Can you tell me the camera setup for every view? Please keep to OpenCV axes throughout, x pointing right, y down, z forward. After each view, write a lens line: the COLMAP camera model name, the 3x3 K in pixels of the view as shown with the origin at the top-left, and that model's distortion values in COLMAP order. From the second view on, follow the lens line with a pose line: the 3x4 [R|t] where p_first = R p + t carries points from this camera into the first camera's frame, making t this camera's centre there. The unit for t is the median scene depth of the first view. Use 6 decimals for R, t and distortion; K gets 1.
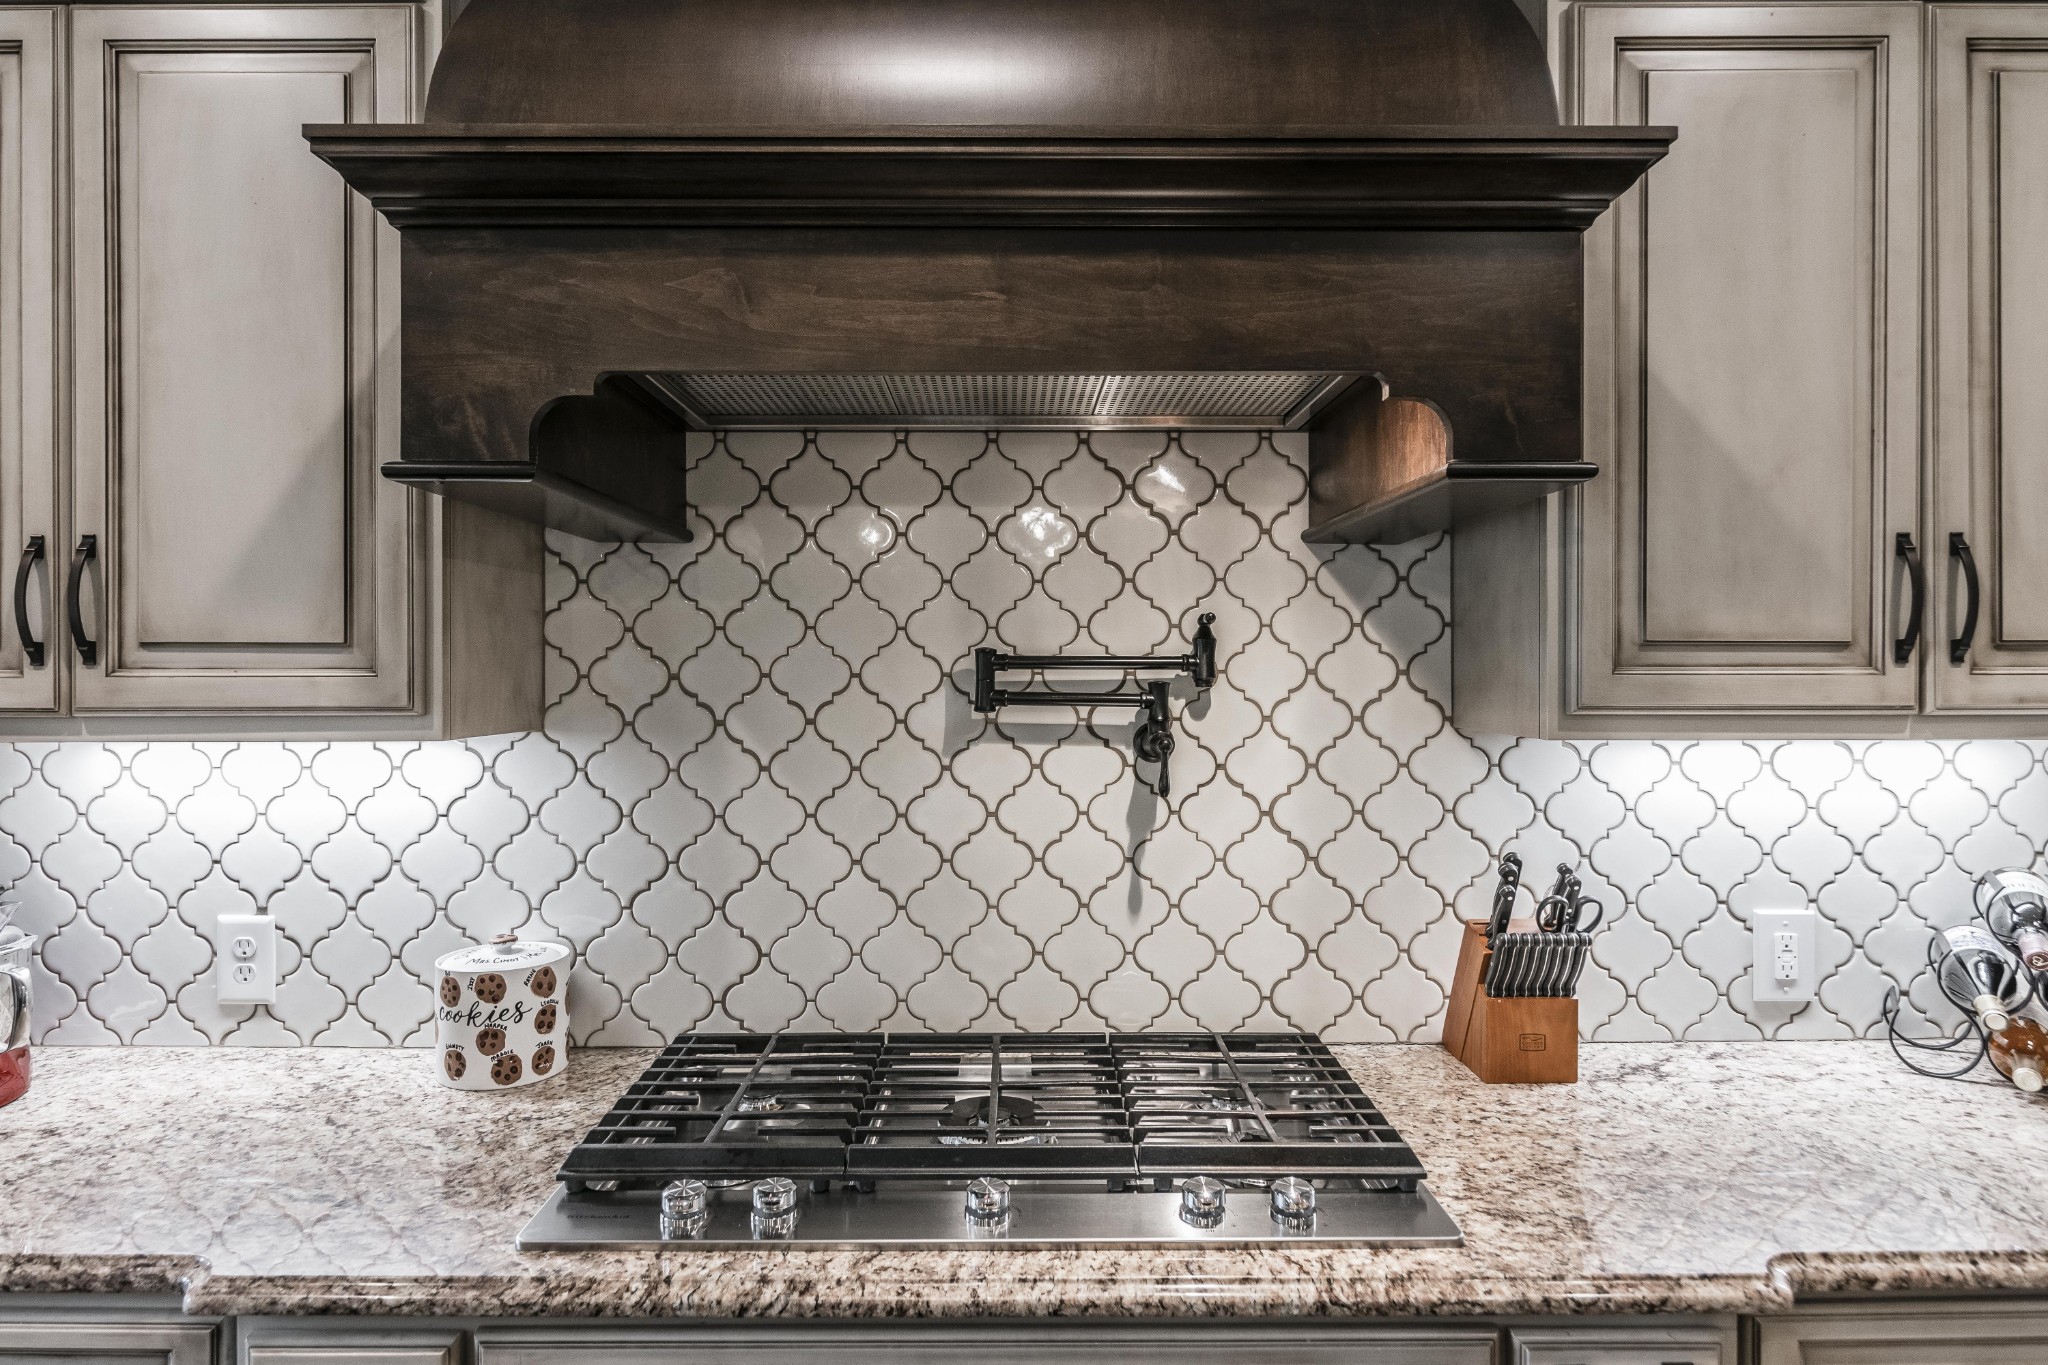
lens RADIAL K [[1183.7, 0, 1028.1], [0, 1183.7, 673.9], [0, 0, 1]] dist [0.000725, -0.002899]
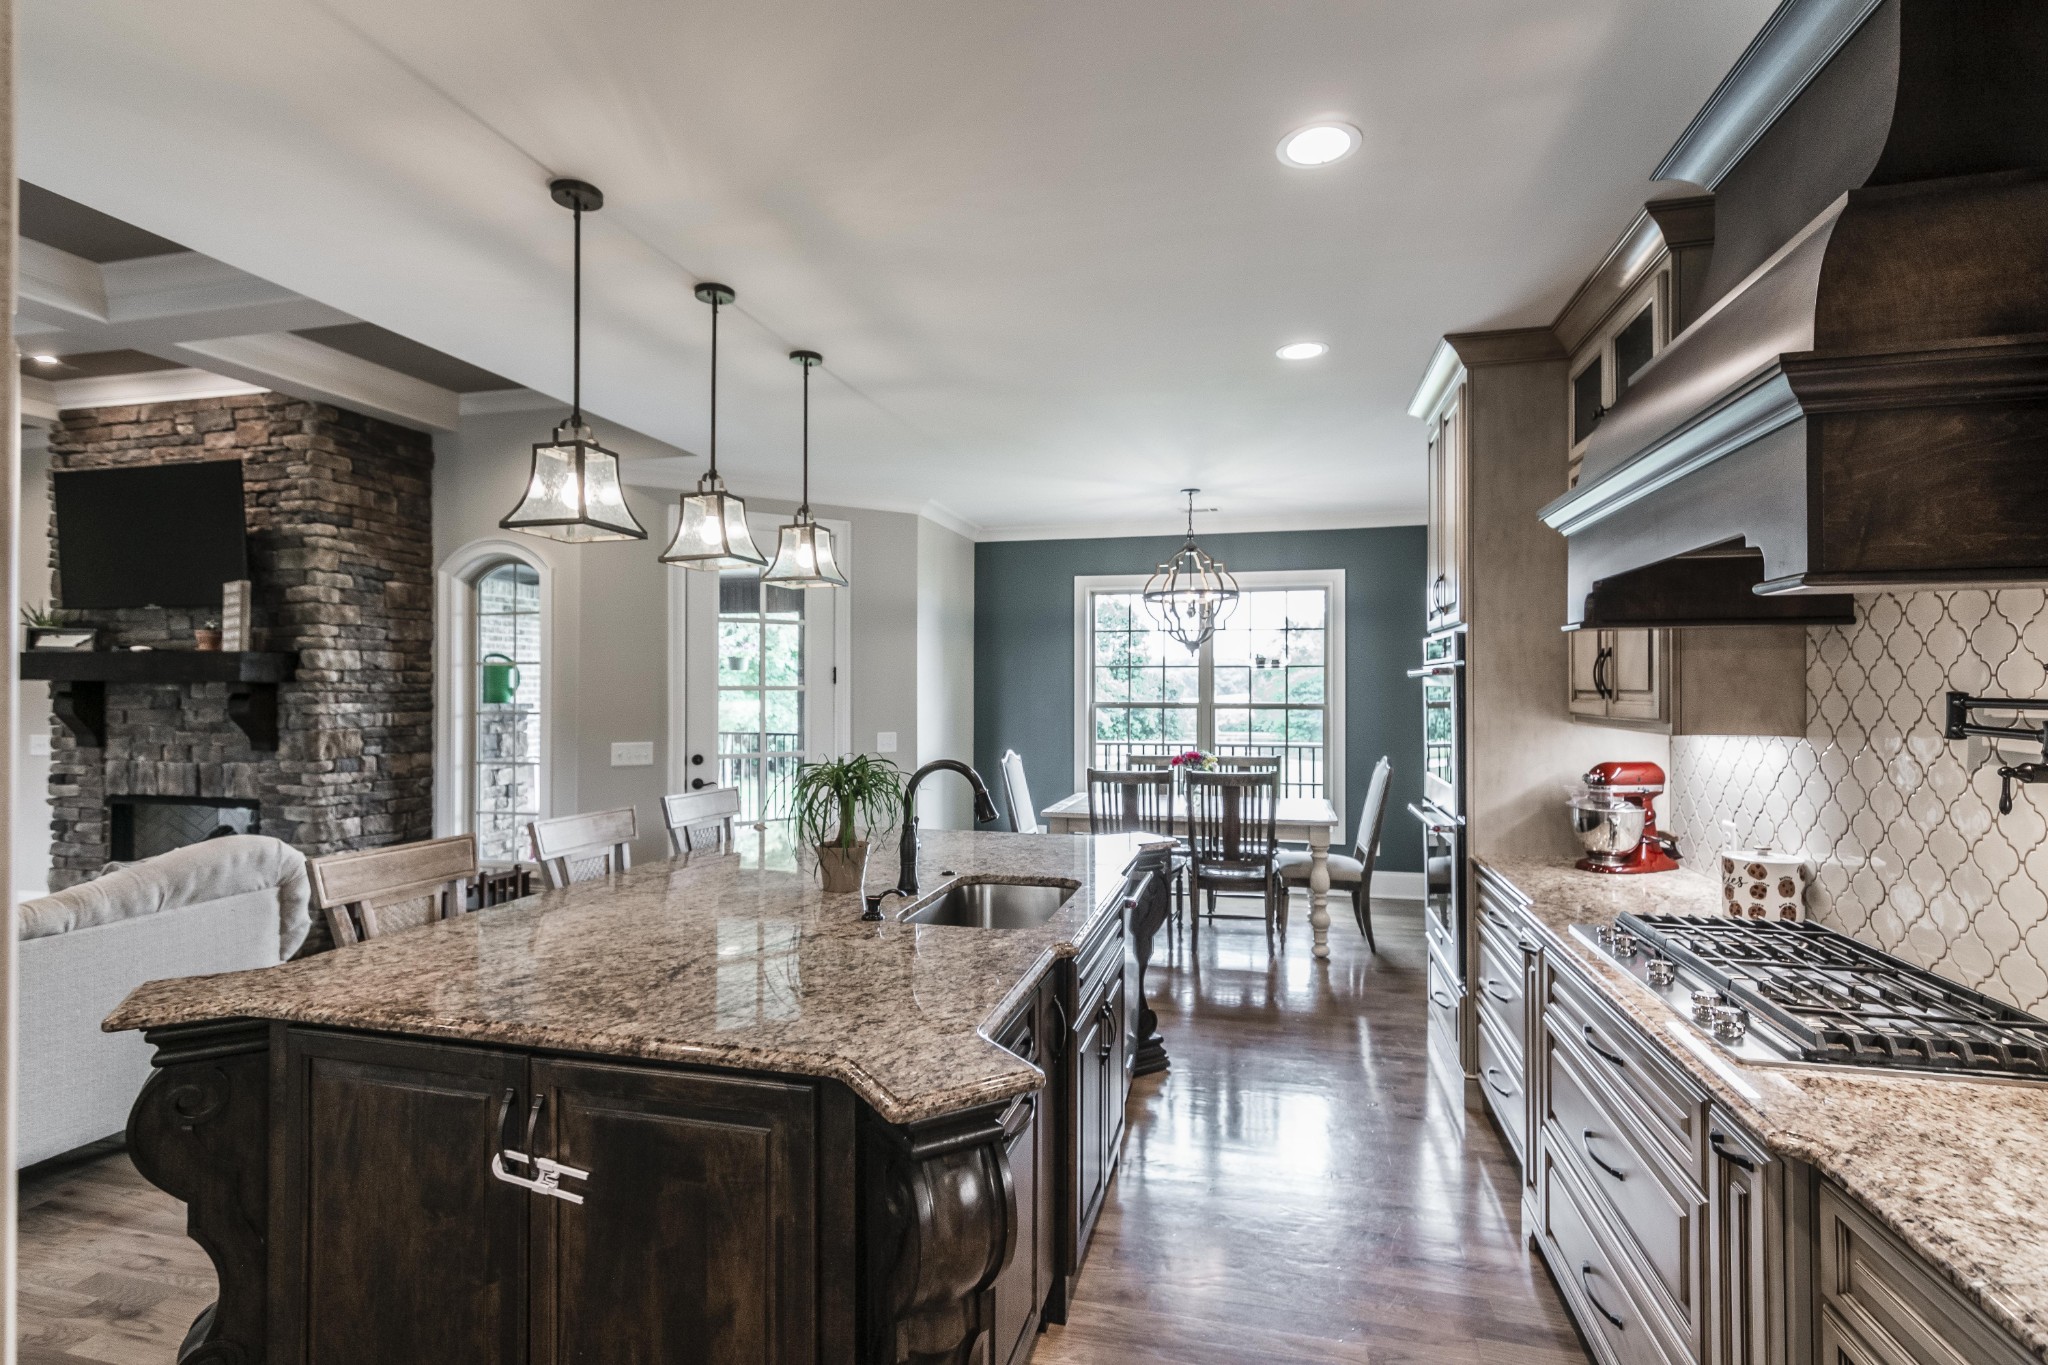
lens RADIAL K [[992.0, 0, 1029.0], [0, 992.0, 685.4], [0, 0, 1]] dist [0.000885, -0.000749]
pose [[-0.254409, -0.002291, -0.967094, 1.298139], [-0.002109, 0.999996, -0.001814, -0.024637], [0.967095, 0.001578, -0.254413, 0.271035]]
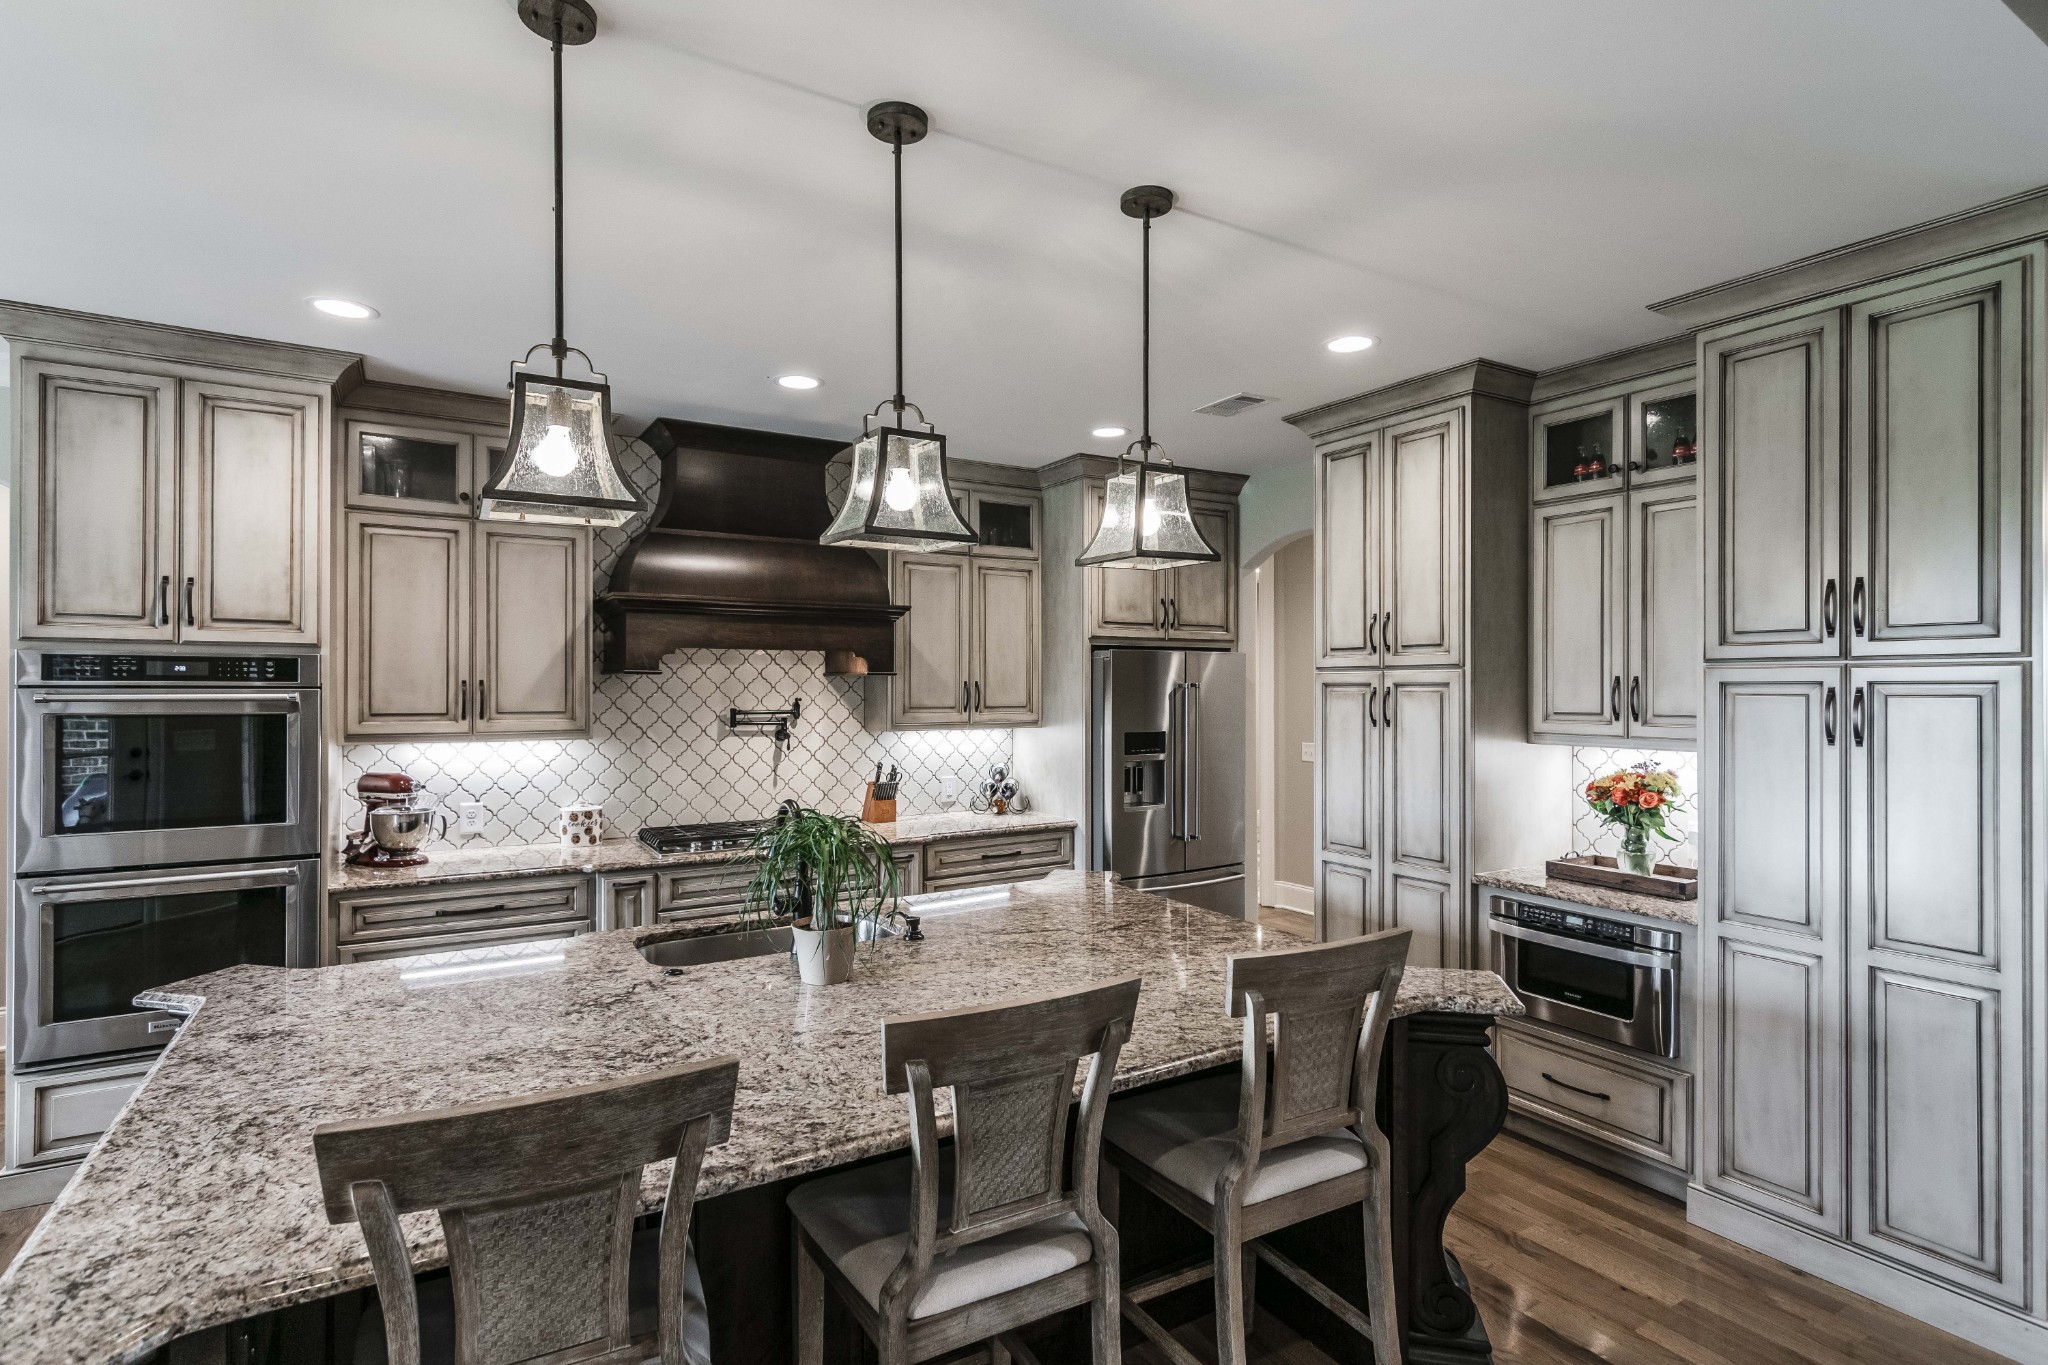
lens RADIAL K [[992.0, 0, 1021.1], [0, 992.0, 689.7], [0, 0, 1]] dist [0.000885, -0.000749]
pose [[0.862632, -0.001236, 0.505830, -0.741044], [0.000425, 0.999998, 0.001719, -0.077989], [-0.505831, -0.001267, 0.862632, -1.804656]]
